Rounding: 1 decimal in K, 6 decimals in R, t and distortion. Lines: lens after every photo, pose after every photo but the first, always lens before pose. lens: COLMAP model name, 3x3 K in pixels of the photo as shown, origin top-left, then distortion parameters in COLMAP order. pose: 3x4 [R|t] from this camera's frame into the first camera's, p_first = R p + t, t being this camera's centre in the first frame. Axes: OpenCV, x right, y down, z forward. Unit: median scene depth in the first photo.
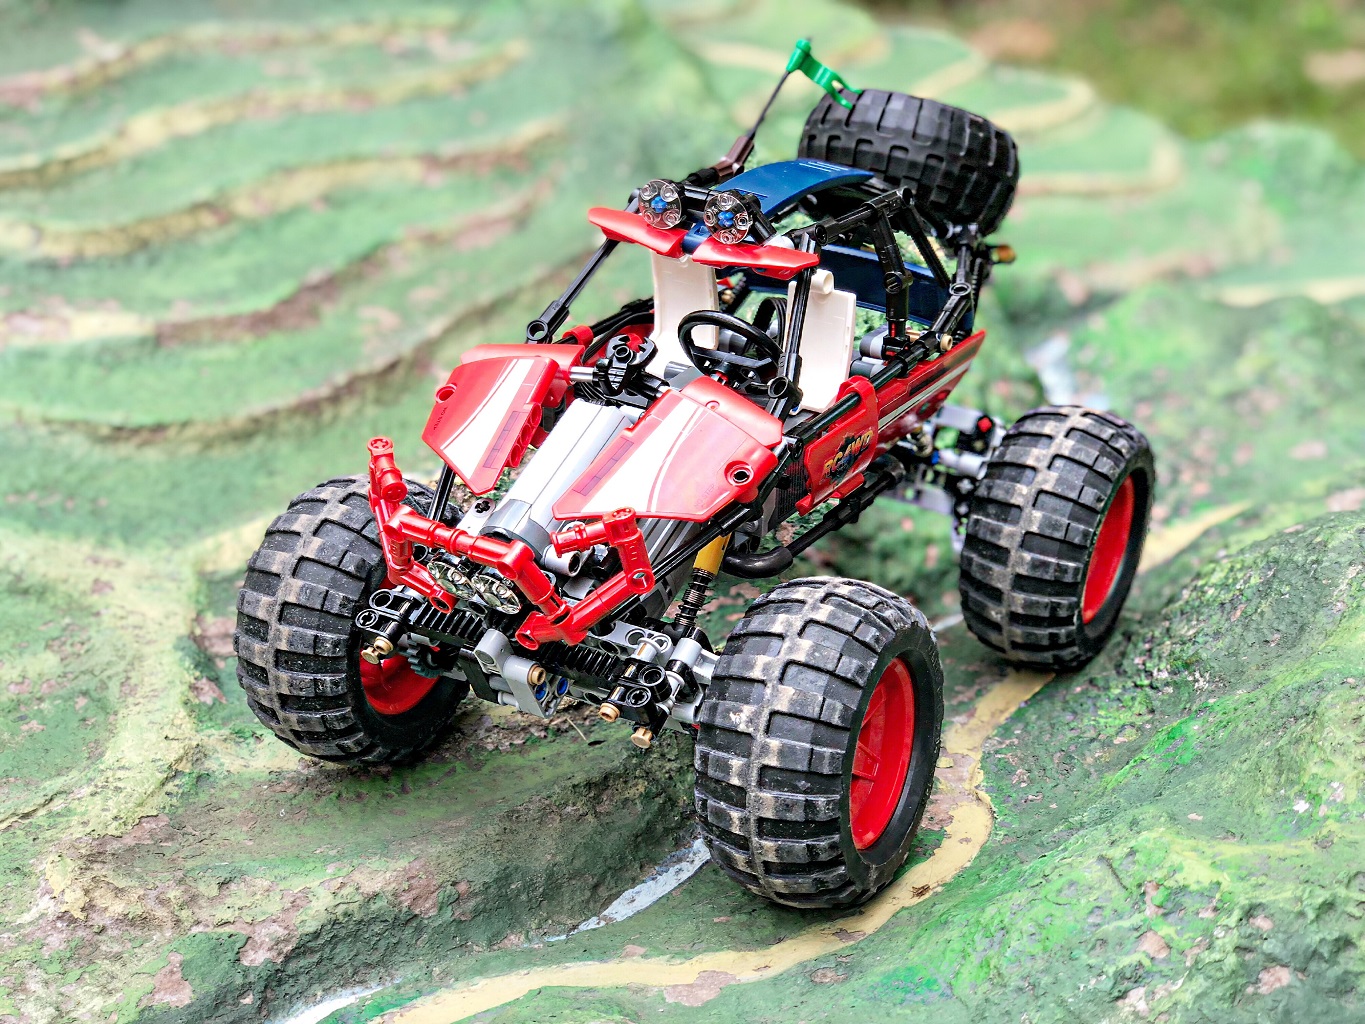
lens RADIAL K [[2050.1, 0, 682.5], [0, 2050.1, 512.0], [0, 0, 1]] dist [0.155657, -0.768794]
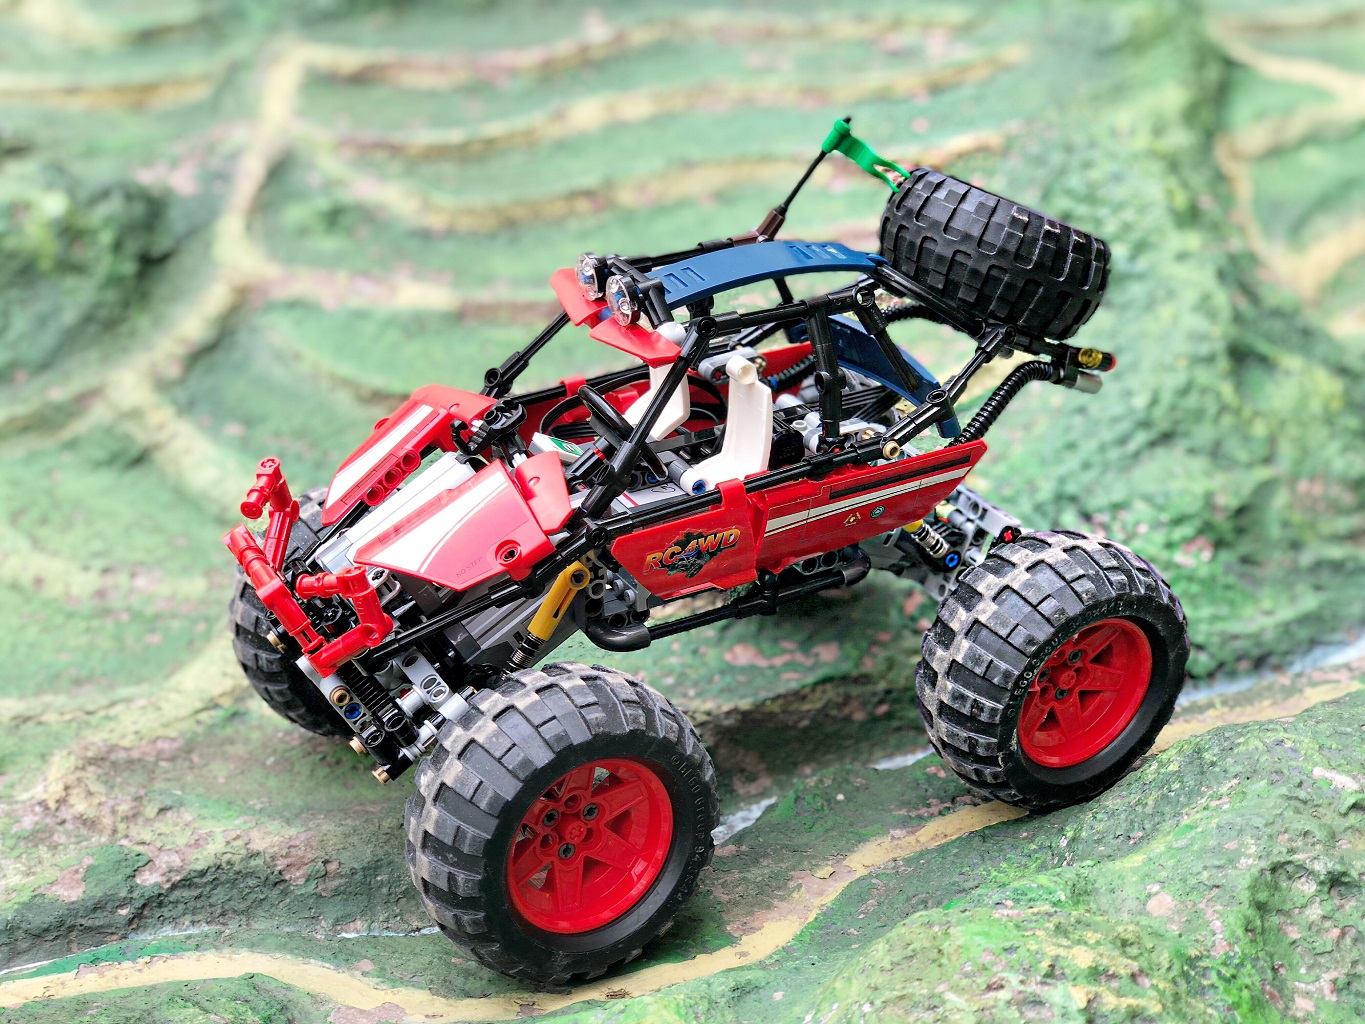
lens RADIAL K [[2050.1, 0, 682.5], [0, 2050.1, 512.0], [0, 0, 1]] dist [0.155657, -0.768794]
pose [[0.864256, 0.182199, -0.468898, 0.396625], [-0.160977, 0.983260, 0.085356, -0.095398], [0.476601, 0.001713, 0.879118, 0.084755]]
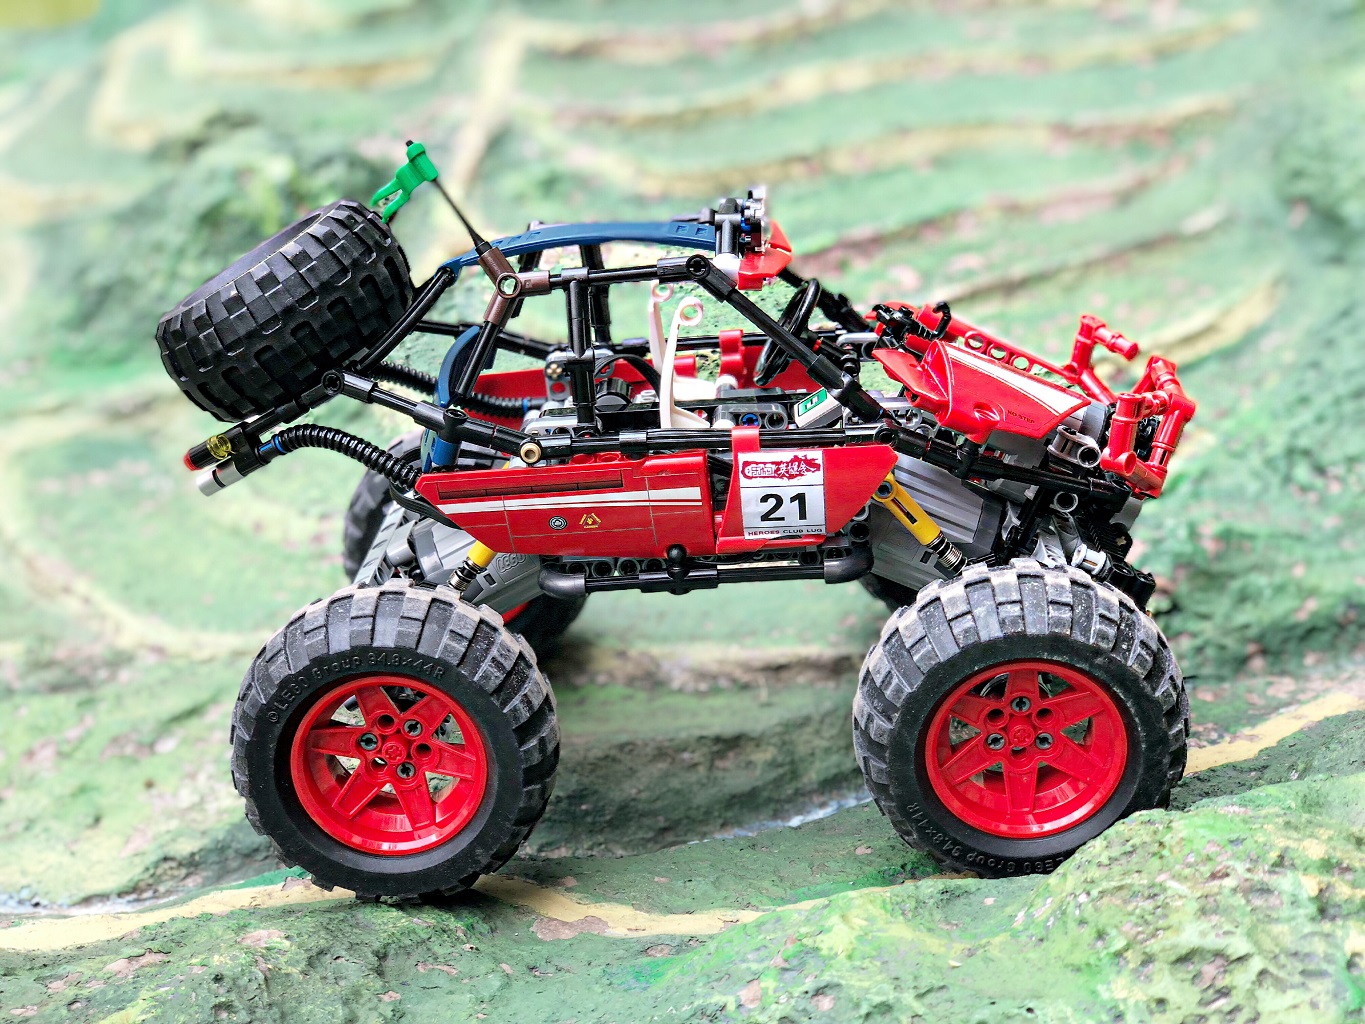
lens RADIAL K [[2050.1, 0, 682.5], [0, 2050.1, 512.0], [0, 0, 1]] dist [0.155657, -0.768794]
pose [[0.808524, 0.178360, -0.560782, 0.400278], [-0.161037, 0.983646, 0.080674, -0.049584], [0.566000, 0.025080, 0.824024, 0.098201]]
